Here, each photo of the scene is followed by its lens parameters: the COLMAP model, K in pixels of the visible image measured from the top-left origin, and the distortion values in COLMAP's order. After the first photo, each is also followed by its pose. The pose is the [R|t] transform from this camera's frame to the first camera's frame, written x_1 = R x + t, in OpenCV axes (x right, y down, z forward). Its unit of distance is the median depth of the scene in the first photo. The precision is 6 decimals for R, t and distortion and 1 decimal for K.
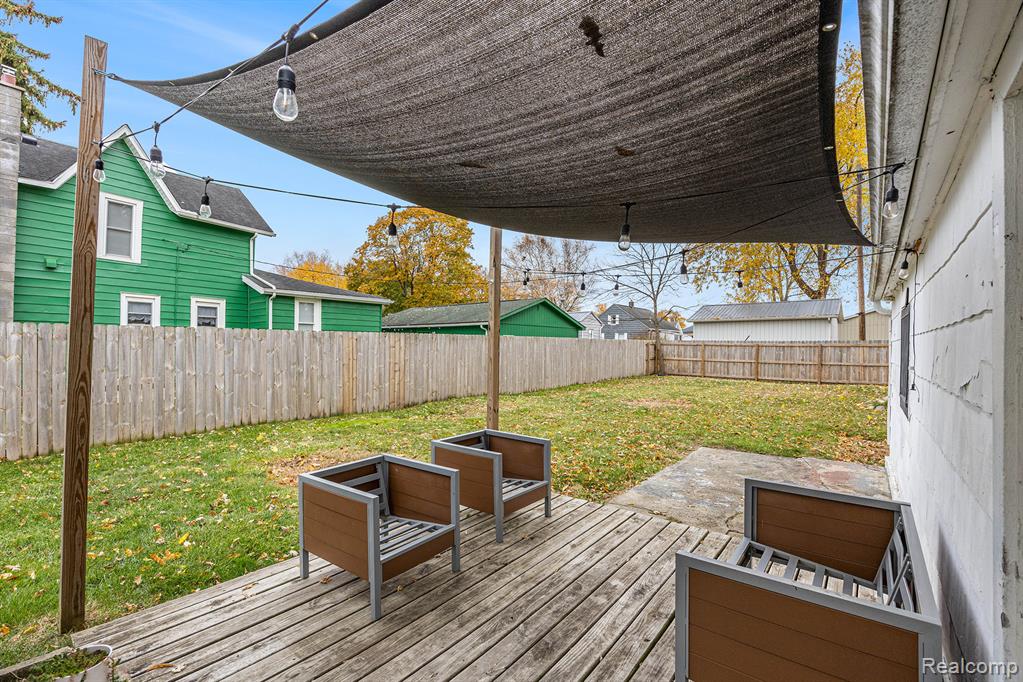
lens RADIAL K [[479.2, 0, 509.6], [0, 479.2, 350.0], [0, 0, 1]] dist [0.000278, 0.000073]
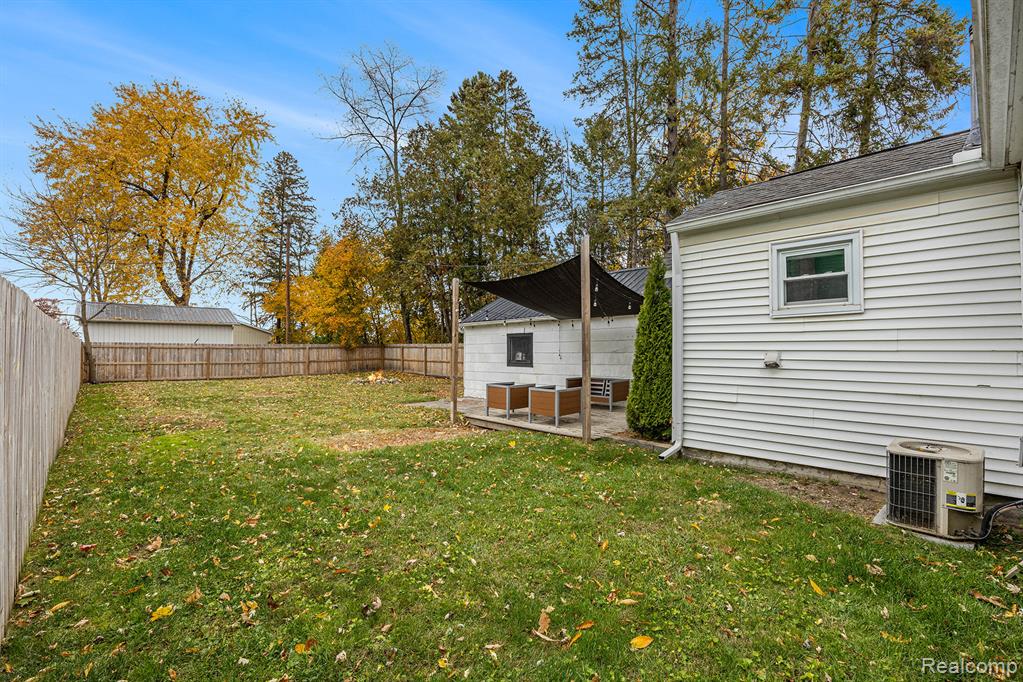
lens RADIAL K [[479.2, 0, 509.6], [0, 479.2, 350.0], [0, 0, 1]] dist [0.000278, 0.000073]
pose [[0.144063, -0.009189, 0.989526, -0.453195], [0.009295, 0.999925, 0.007933, -0.007337], [-0.989525, 0.008055, 0.144137, 0.137216]]
